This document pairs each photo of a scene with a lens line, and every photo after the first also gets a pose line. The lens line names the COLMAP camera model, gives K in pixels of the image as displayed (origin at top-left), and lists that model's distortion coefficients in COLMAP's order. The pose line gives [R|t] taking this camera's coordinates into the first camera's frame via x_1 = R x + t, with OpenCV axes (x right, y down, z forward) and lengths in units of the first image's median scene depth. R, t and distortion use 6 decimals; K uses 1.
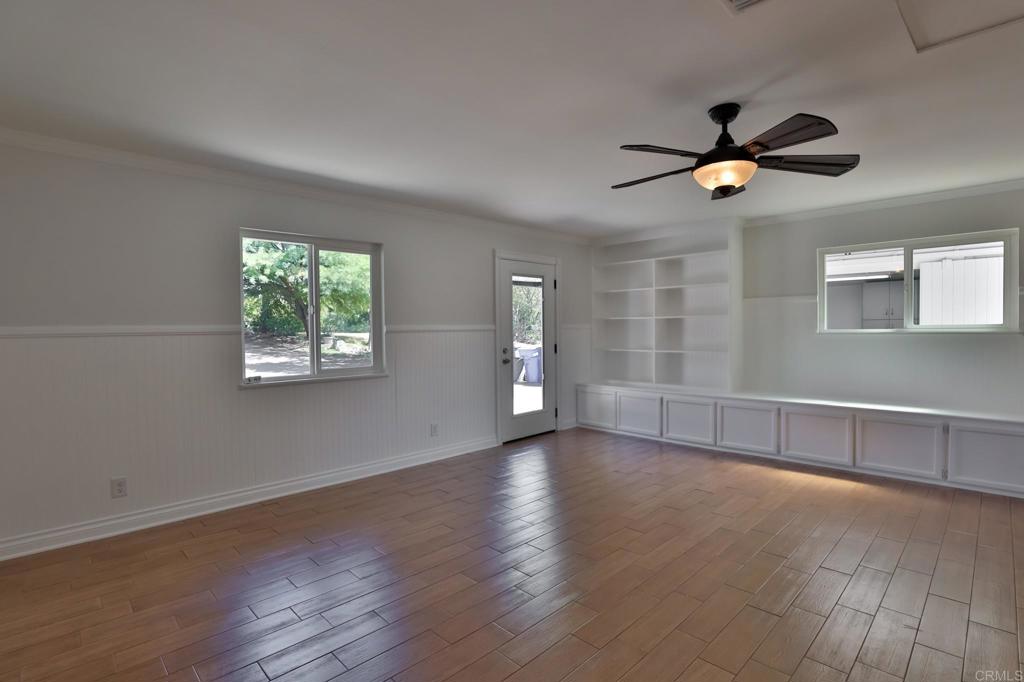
lens RADIAL K [[493.0, 0, 512.0], [0, 493.0, 341.0], [0, 0, 1]] dist [-0.052125, 0.014024]
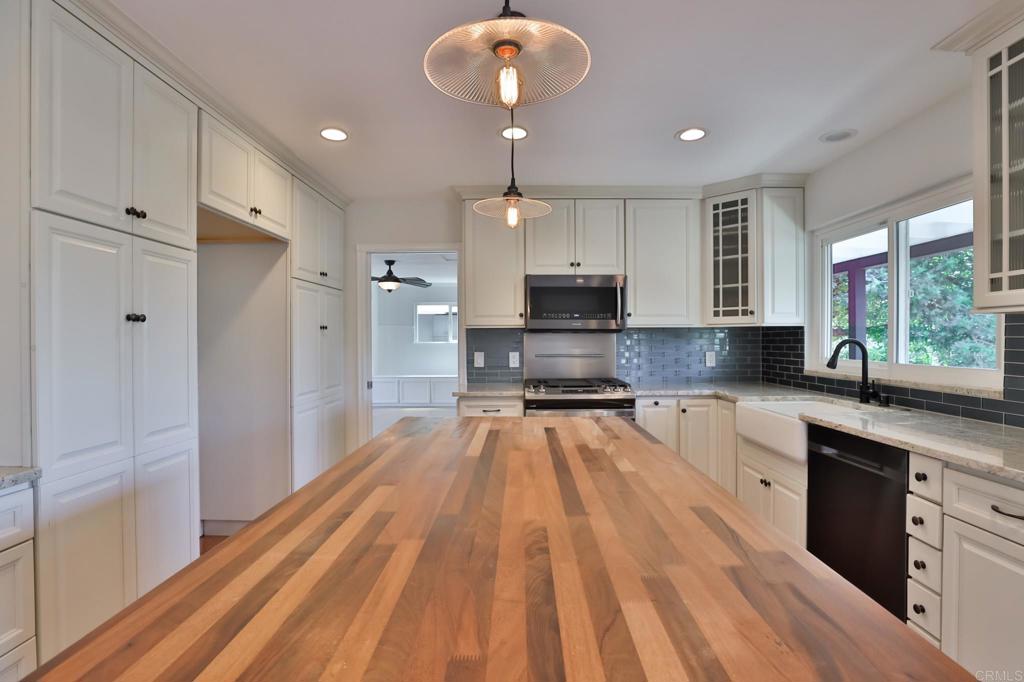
lens RADIAL K [[493.0, 0, 512.0], [0, 493.0, 341.0], [0, 0, 1]] dist [-0.052125, 0.014024]
pose [[0.709119, 0.004303, 0.705075, -0.519285], [0.014467, 0.999682, -0.020651, 0.021291], [-0.704940, 0.024845, 0.708832, -0.731625]]
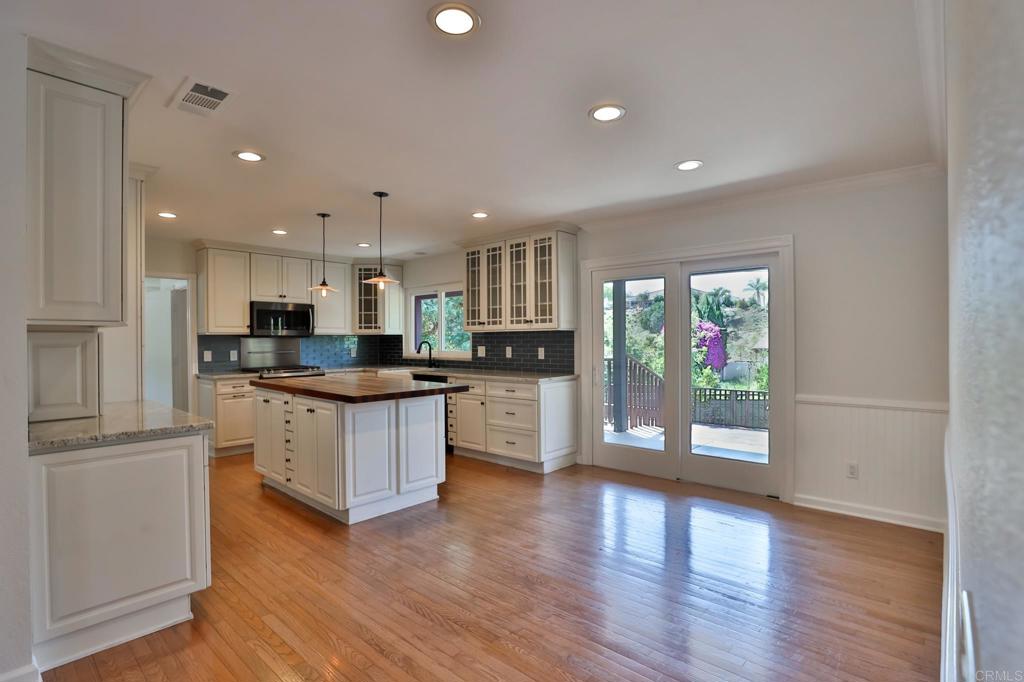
lens RADIAL K [[496.8, 0, 512.0], [0, 496.8, 341.0], [0, 0, 1]] dist [-0.057028, 0.015150]
pose [[-0.053341, 0.007413, 0.998549, -1.176343], [0.032893, 0.999443, -0.005662, 0.028630], [-0.998034, 0.032543, -0.053555, -0.774949]]
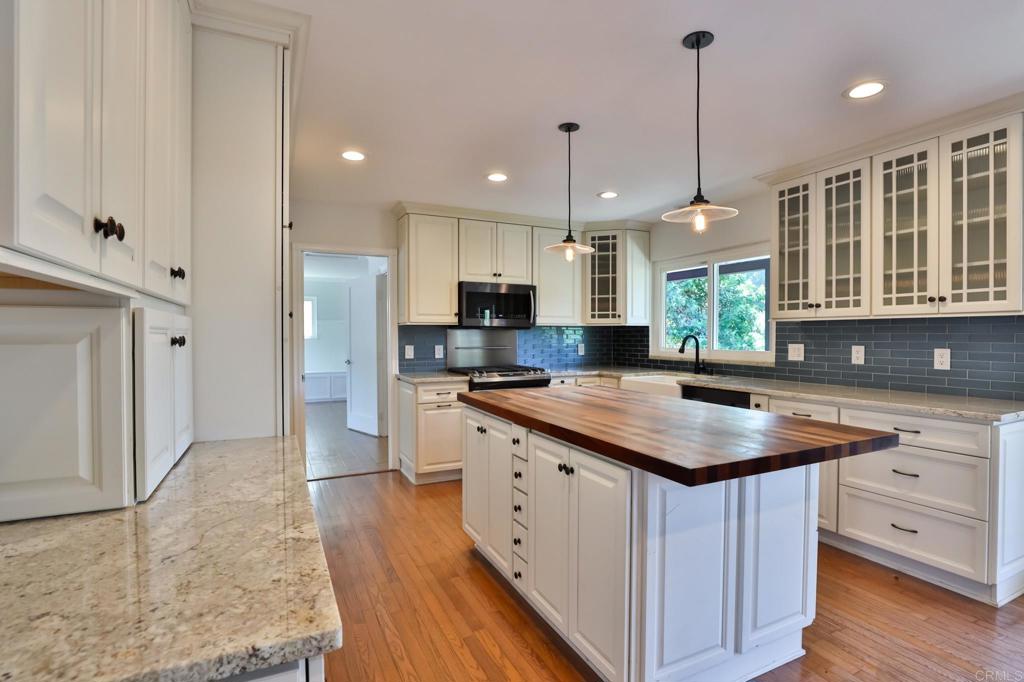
lens RADIAL K [[496.8, 0, 512.0], [0, 496.8, 341.0], [0, 0, 1]] dist [-0.057028, 0.015150]
pose [[0.322919, -0.002608, 0.946423, -0.807267], [0.021084, 0.999768, -0.004439, 0.021862], [-0.946192, 0.021388, 0.322899, -0.600898]]
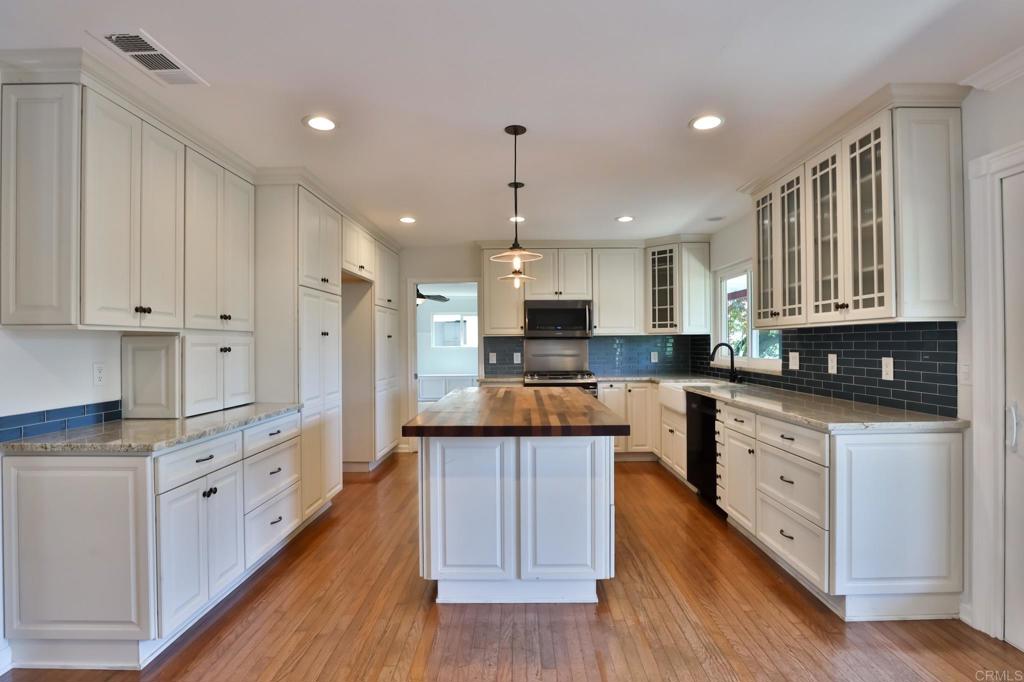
lens RADIAL K [[493.0, 0, 512.0], [0, 493.0, 341.0], [0, 0, 1]] dist [-0.052125, 0.014024]
pose [[0.711145, 0.008256, 0.702996, -0.771428], [0.017830, 0.999398, -0.029774, 0.029347], [-0.702819, 0.033708, 0.710570, -0.977745]]
